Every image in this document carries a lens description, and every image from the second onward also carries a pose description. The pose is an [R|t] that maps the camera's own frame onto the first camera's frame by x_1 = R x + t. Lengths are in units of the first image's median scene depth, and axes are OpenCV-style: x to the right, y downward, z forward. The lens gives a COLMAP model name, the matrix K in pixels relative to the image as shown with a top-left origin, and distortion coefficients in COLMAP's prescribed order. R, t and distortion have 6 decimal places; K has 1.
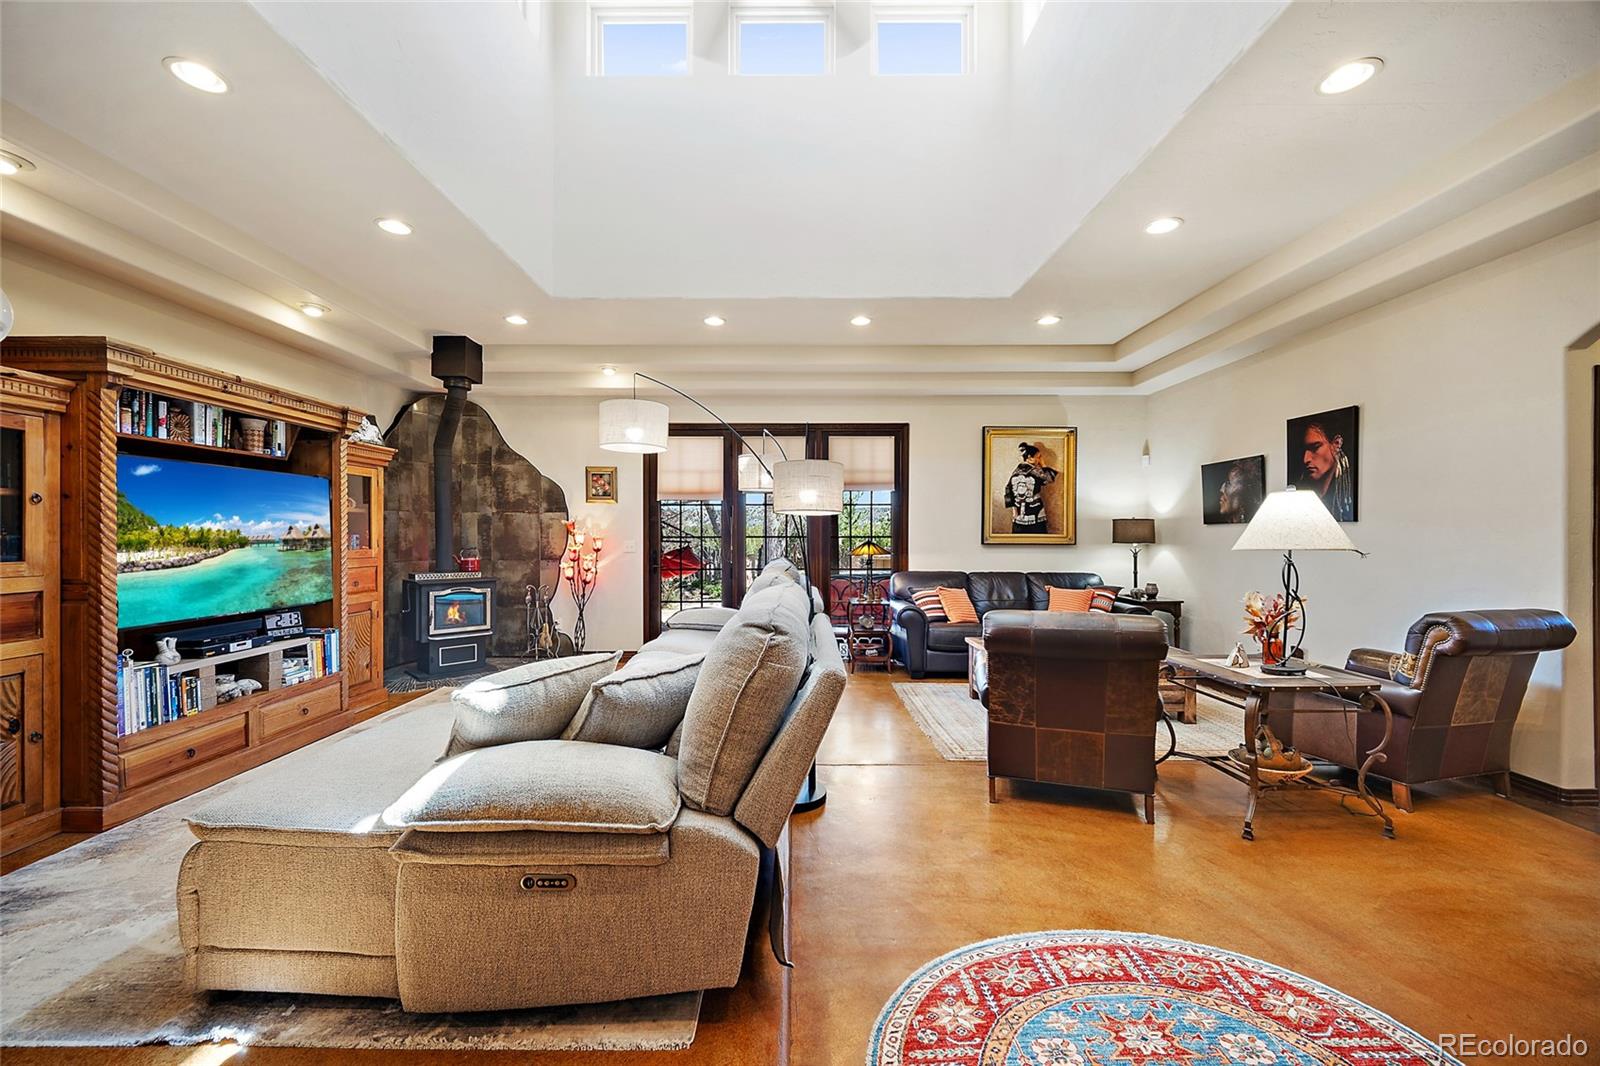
lens RADIAL K [[632.3, 0, 797.1], [0, 632.3, 536.1], [0, 0, 1]] dist [-0.000096, -0.000416]
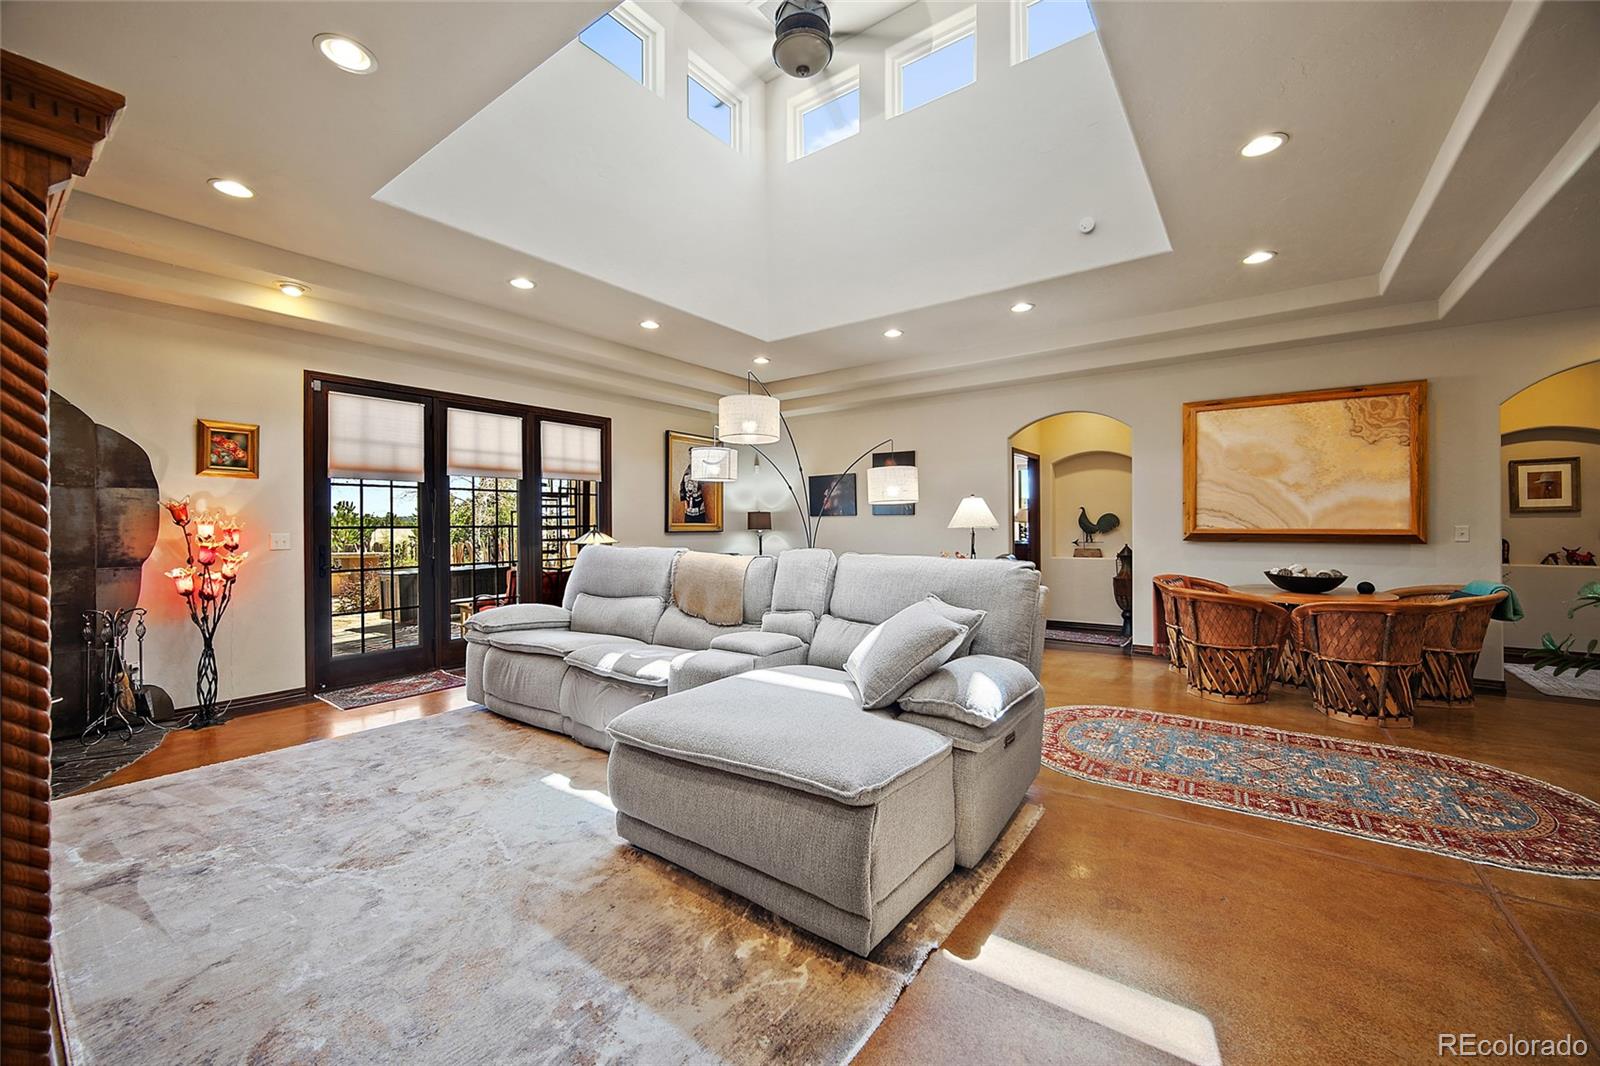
lens RADIAL K [[632.3, 0, 790.7], [0, 632.3, 526.2], [0, 0, 1]] dist [-0.000096, -0.000416]
pose [[0.591931, -0.003365, 0.805982, -0.528995], [0.008494, 0.999962, -0.002064, 0.006503], [-0.805944, 0.008067, 0.591937, 0.139984]]
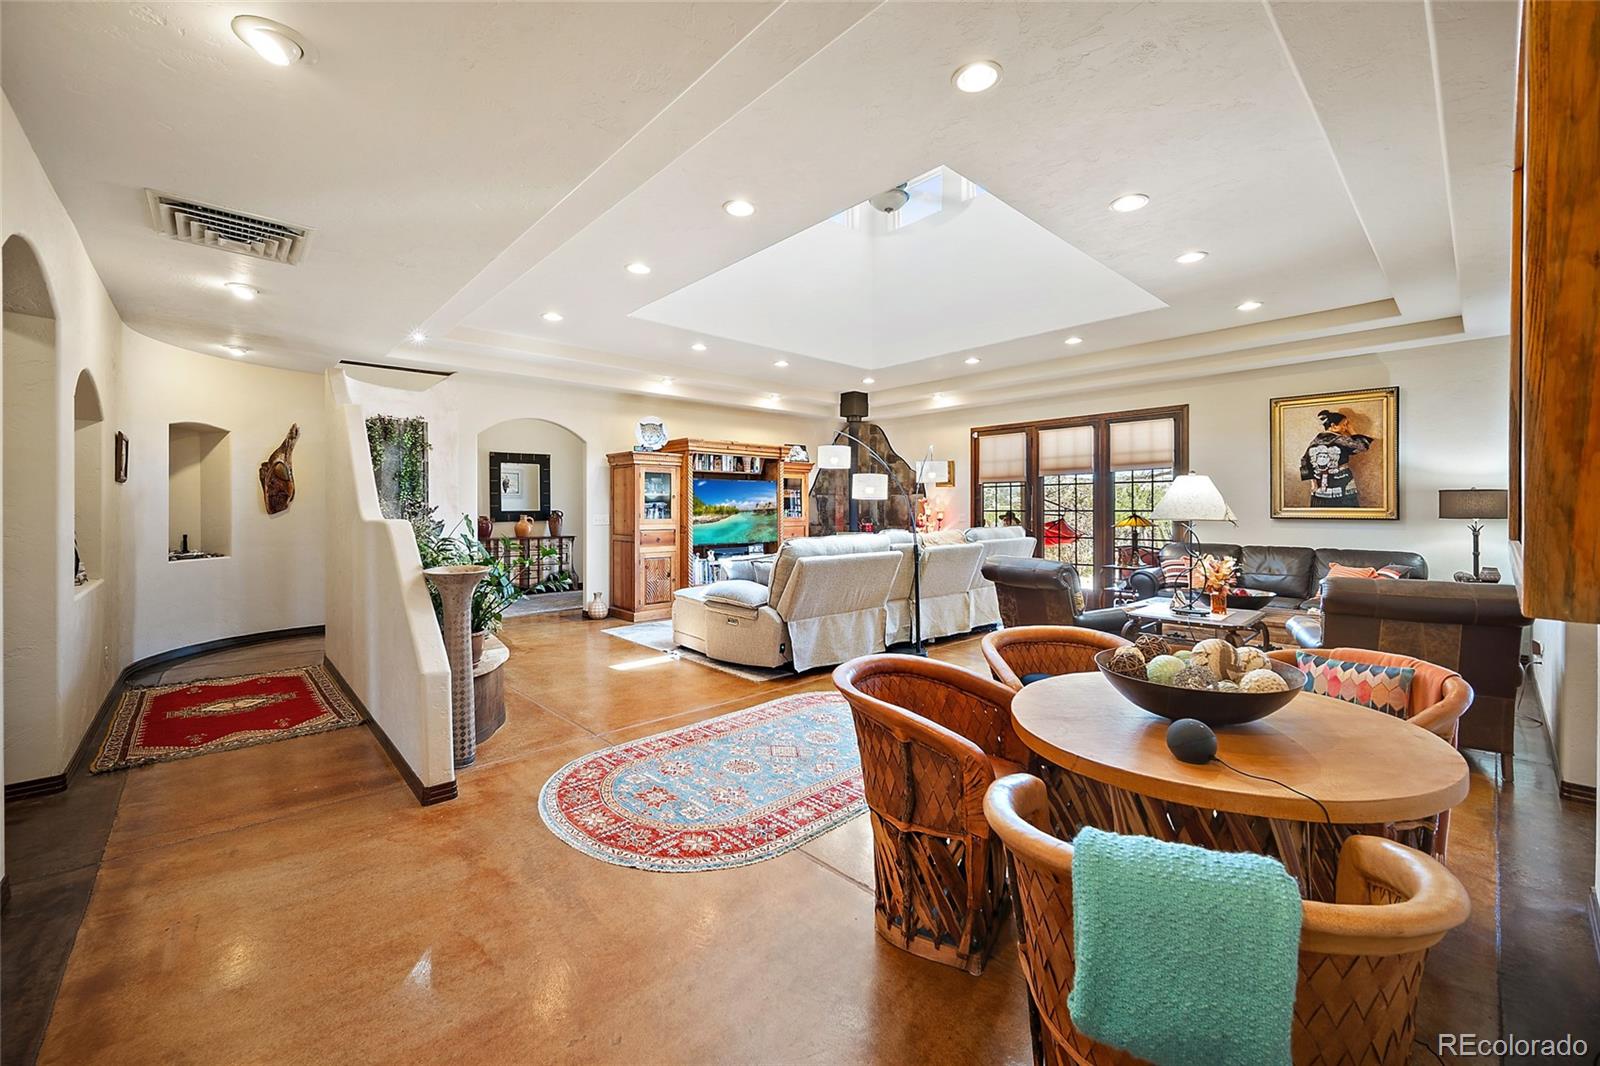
lens RADIAL K [[632.3, 0, 788.5], [0, 632.3, 506.8], [0, 0, 1]] dist [-0.000096, -0.000416]
pose [[0.667973, -0.003375, -0.744178, 0.550377], [-0.000842, 0.999986, -0.005290, 0.000826], [0.744185, 0.004160, 0.667961, -0.229037]]
